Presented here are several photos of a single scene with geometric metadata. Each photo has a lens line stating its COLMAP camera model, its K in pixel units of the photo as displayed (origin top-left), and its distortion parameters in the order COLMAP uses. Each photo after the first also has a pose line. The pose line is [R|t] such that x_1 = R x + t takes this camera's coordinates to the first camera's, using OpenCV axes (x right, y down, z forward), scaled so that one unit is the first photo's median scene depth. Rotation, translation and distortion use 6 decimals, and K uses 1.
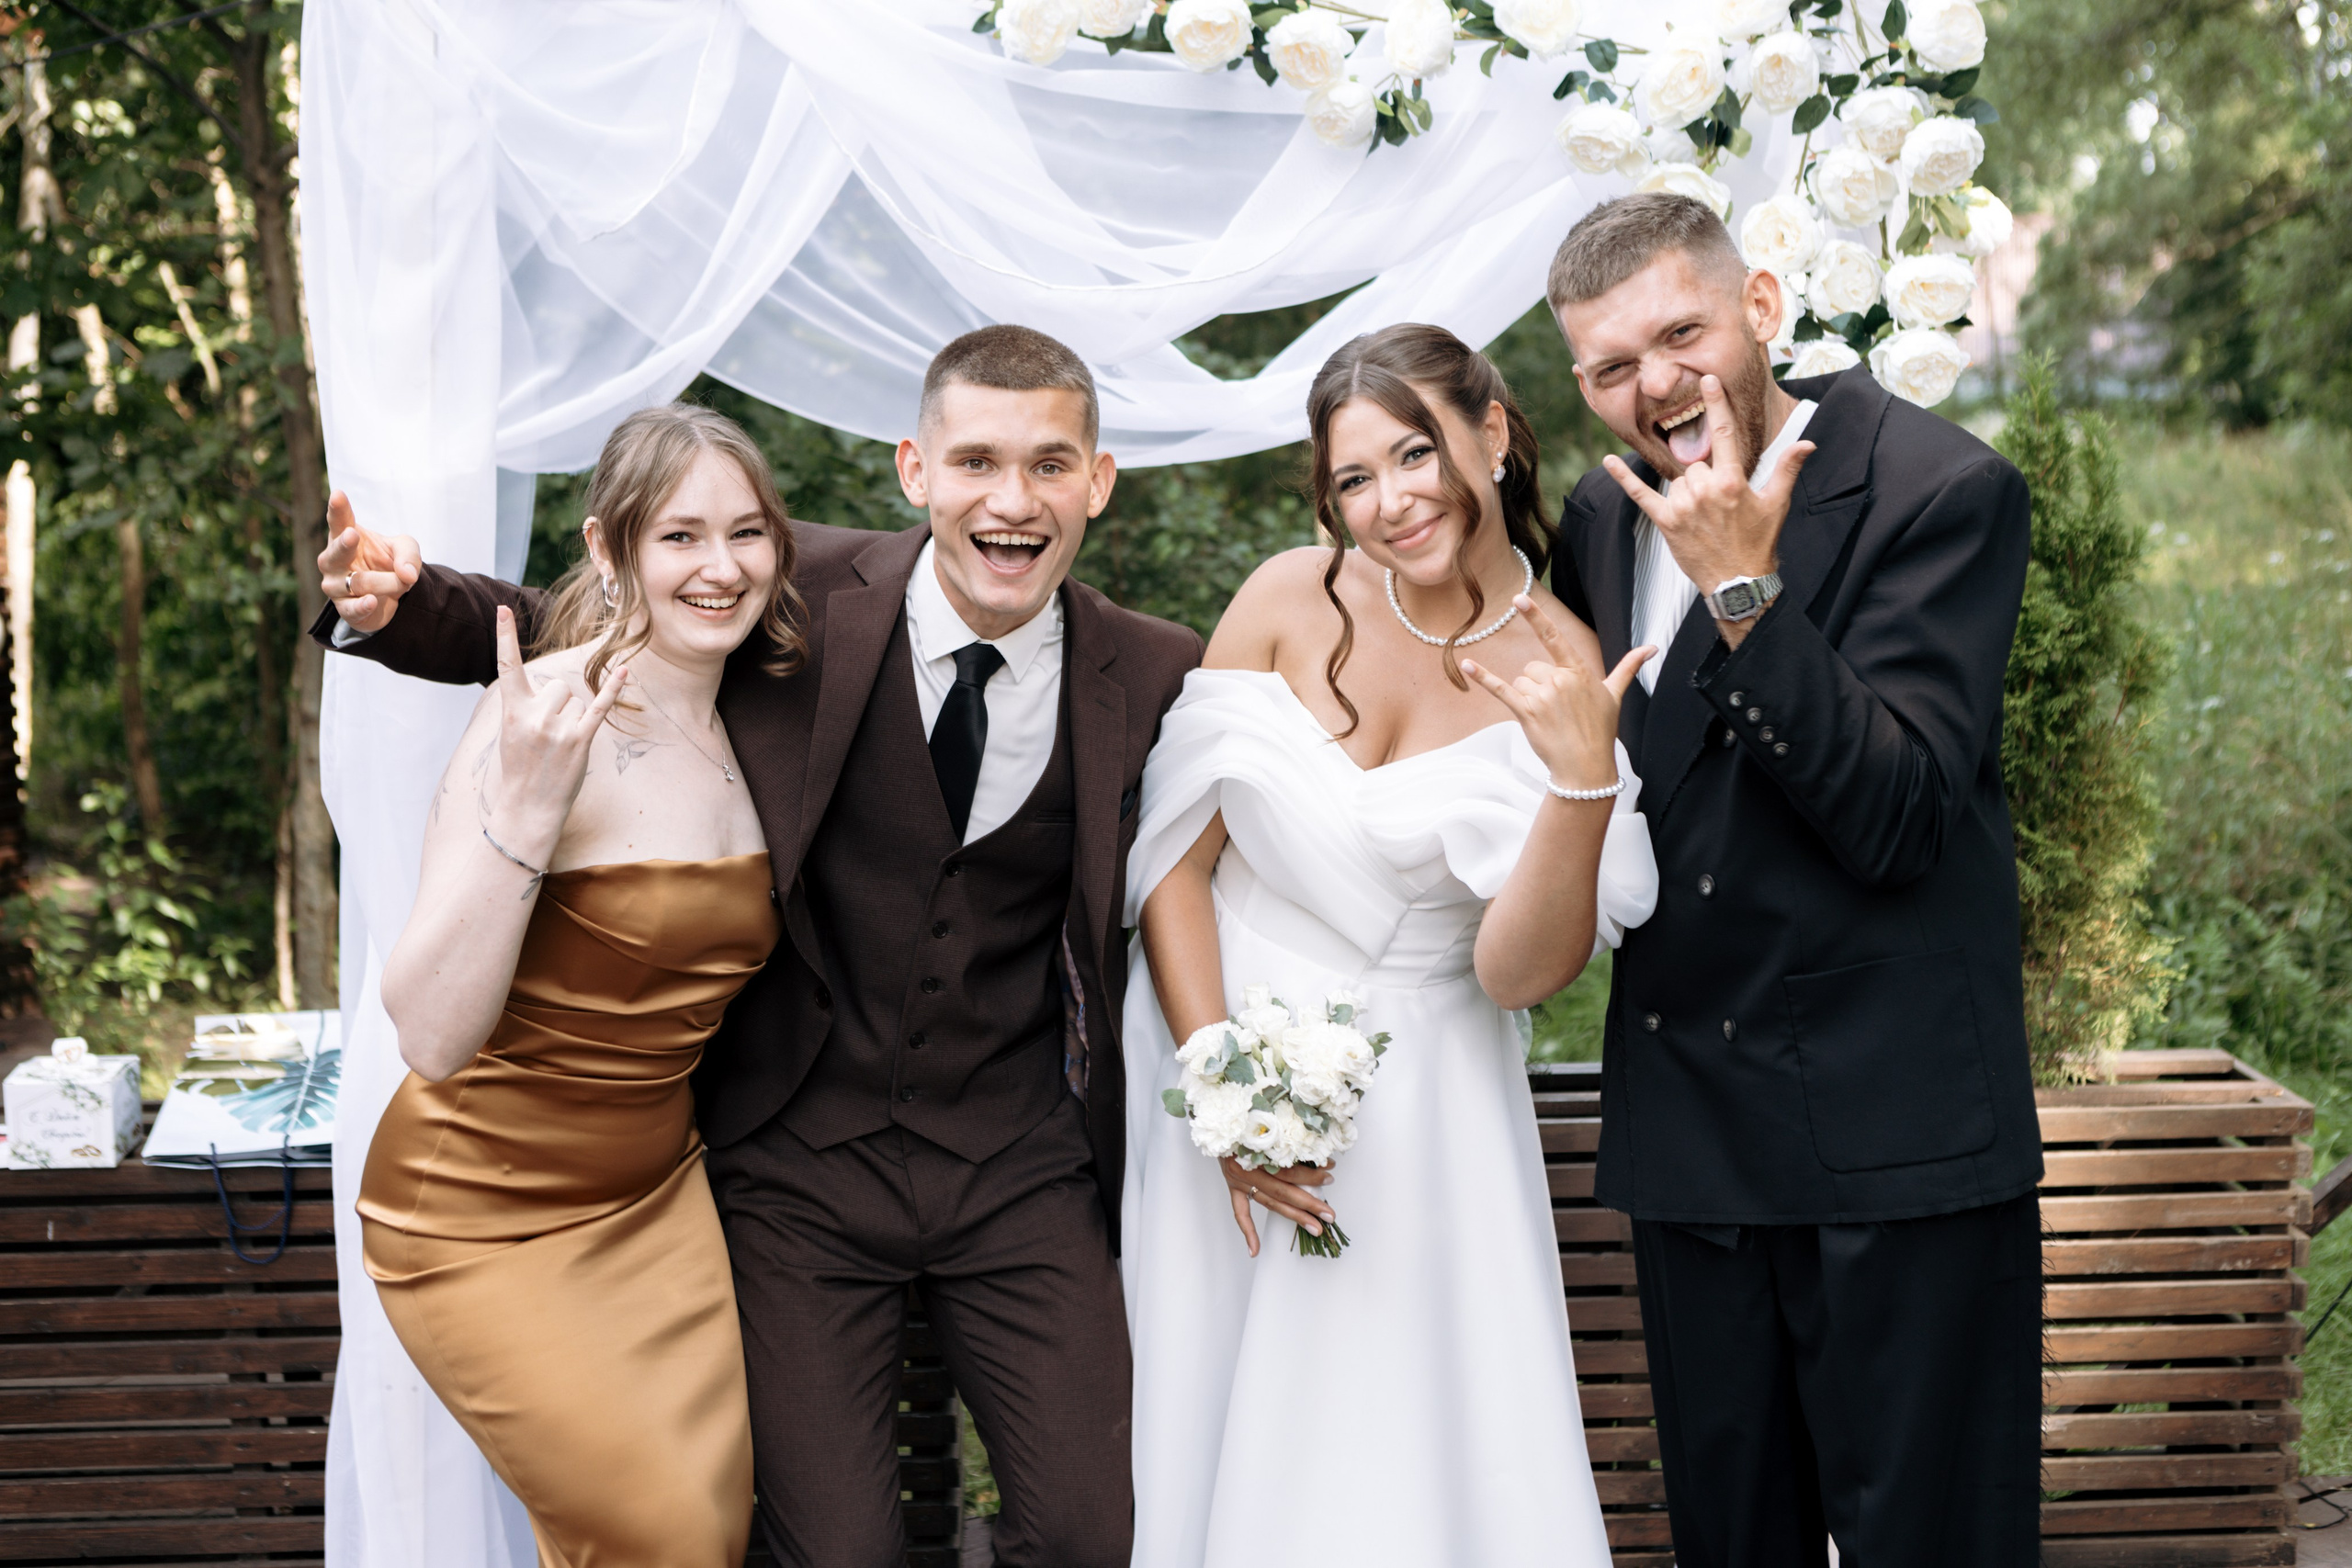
lens RADIAL K [[3013.1, 0, 1201.2], [0, 3013.1, 765.3], [0, 0, 1]] dist [-0.012764, 0.000000]
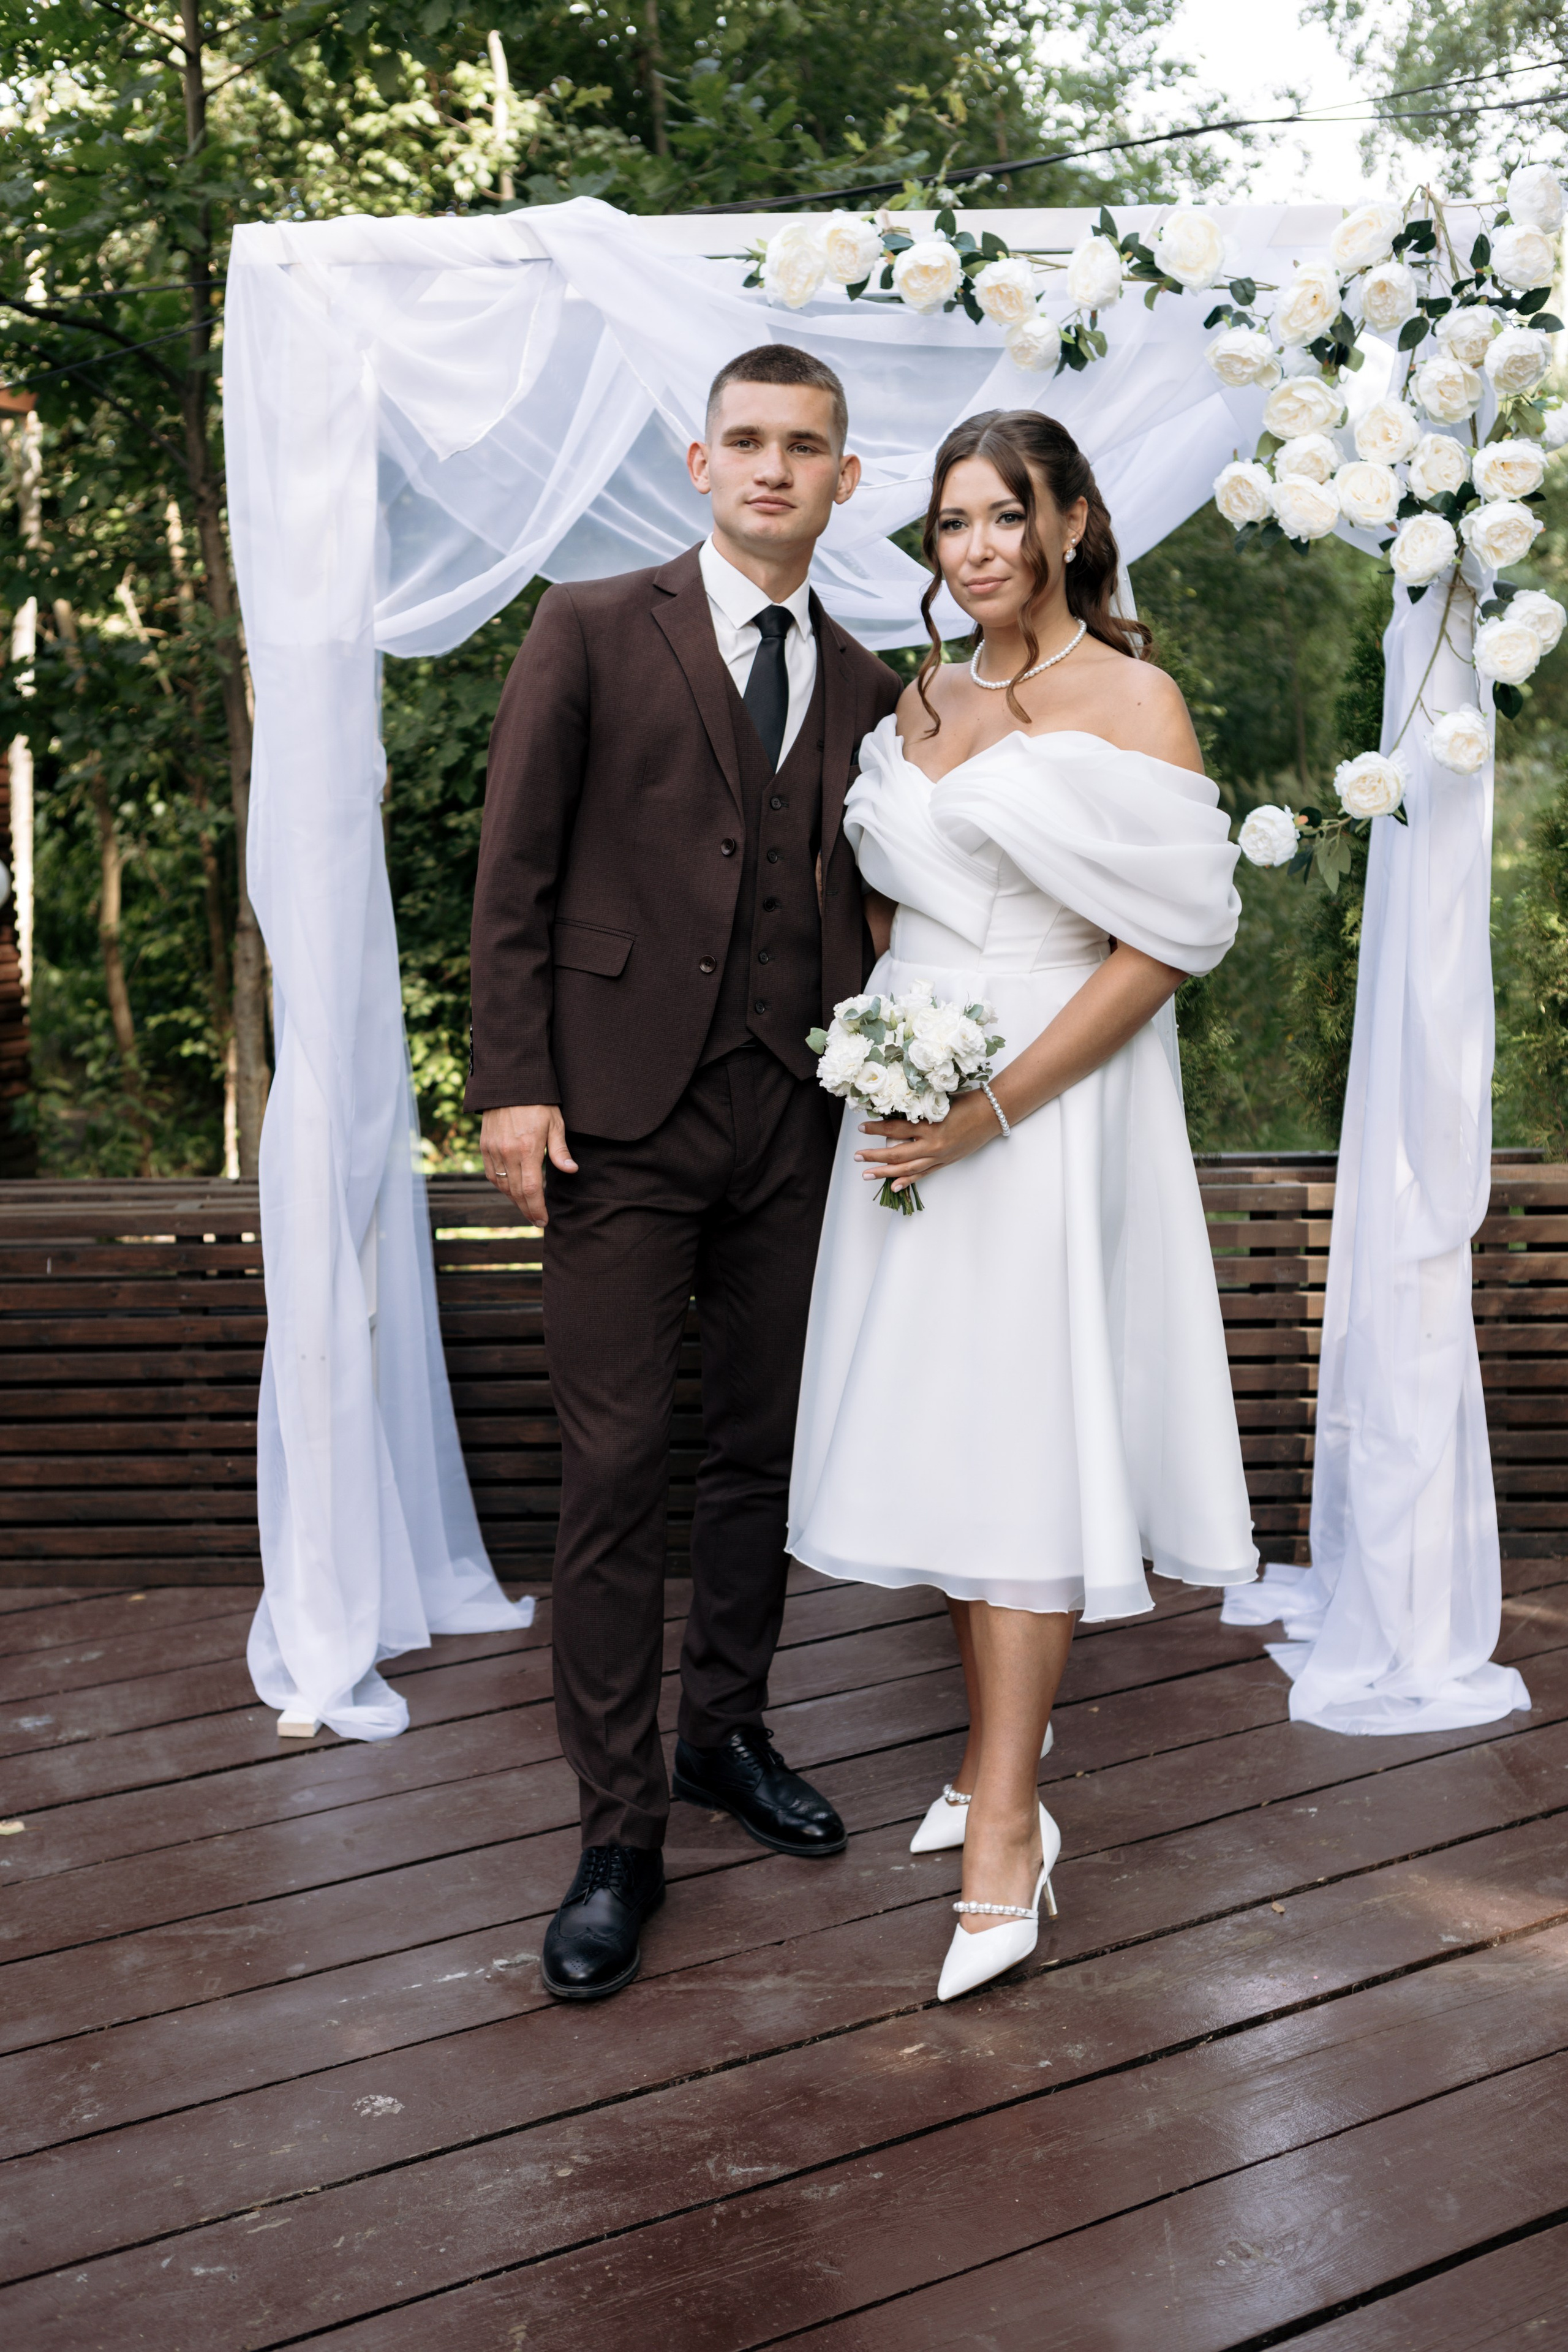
lens RADIAL K [[2532.4, 0, 787.9], [0, 2532.4, 1185.2], [0, 0, 1]] dist [0.004107, 0.000000]
pose [[0.996648, -0.000872, -0.081802, 0.030107], [0.003125, 0.999619, 0.027422, 0.106492], [0.081747, -0.027586, 0.996271, -0.076575]]
